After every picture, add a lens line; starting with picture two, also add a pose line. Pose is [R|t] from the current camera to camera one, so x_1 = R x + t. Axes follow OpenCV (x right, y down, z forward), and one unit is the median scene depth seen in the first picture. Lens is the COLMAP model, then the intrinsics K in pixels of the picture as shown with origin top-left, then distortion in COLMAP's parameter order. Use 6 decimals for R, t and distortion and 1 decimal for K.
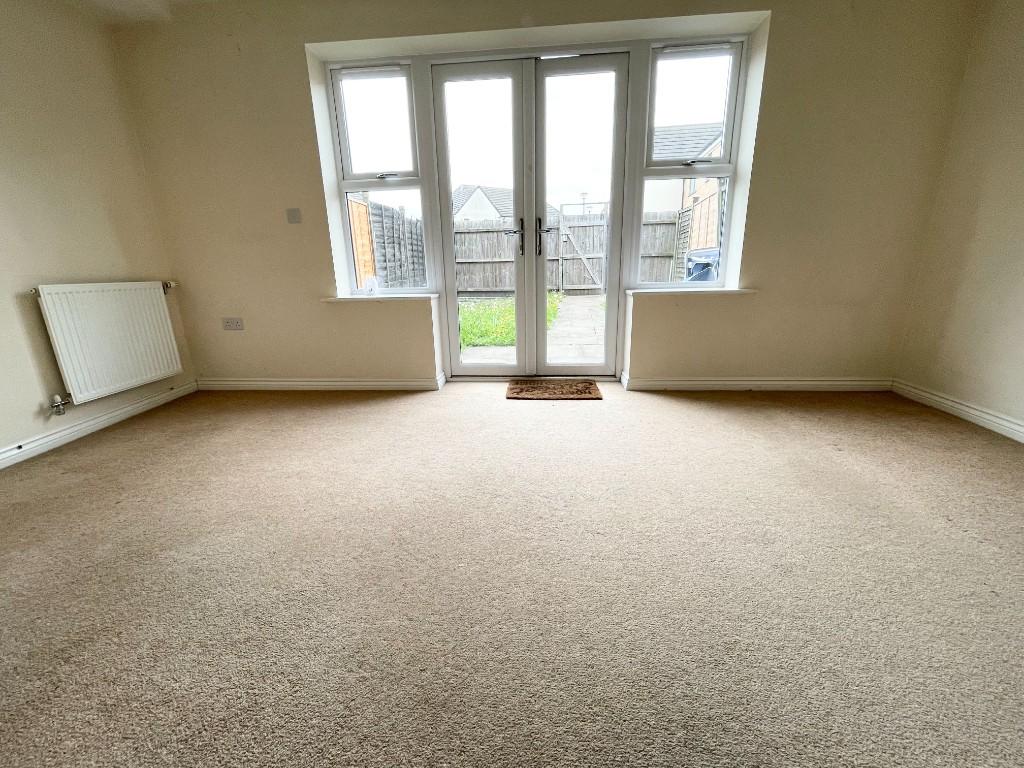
lens RADIAL K [[420.2, 0, 512.0], [0, 420.2, 384.0], [0, 0, 1]] dist [-0.000841, 0.000154]
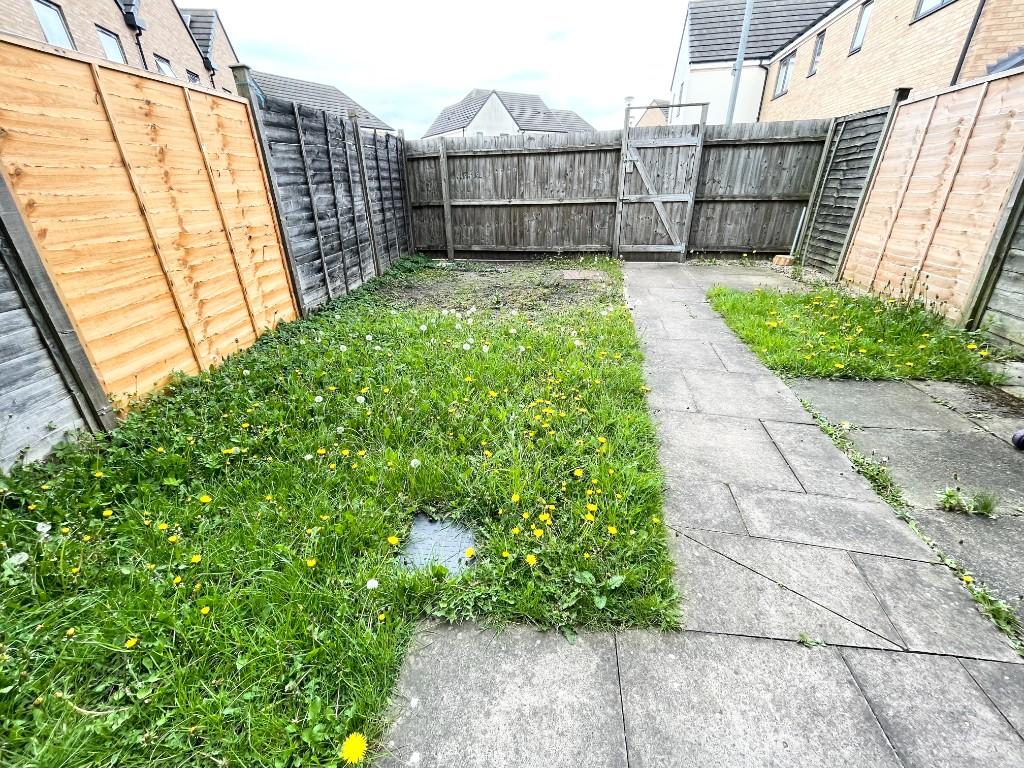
lens RADIAL K [[420.2, 0, 512.0], [0, 420.2, 384.0], [0, 0, 1]] dist [-0.000841, 0.000154]
pose [[0.999316, 0.019628, -0.031329, -0.019298], [-0.014147, 0.985949, 0.166449, -0.136790], [0.034156, -0.165892, 0.985552, 0.342149]]
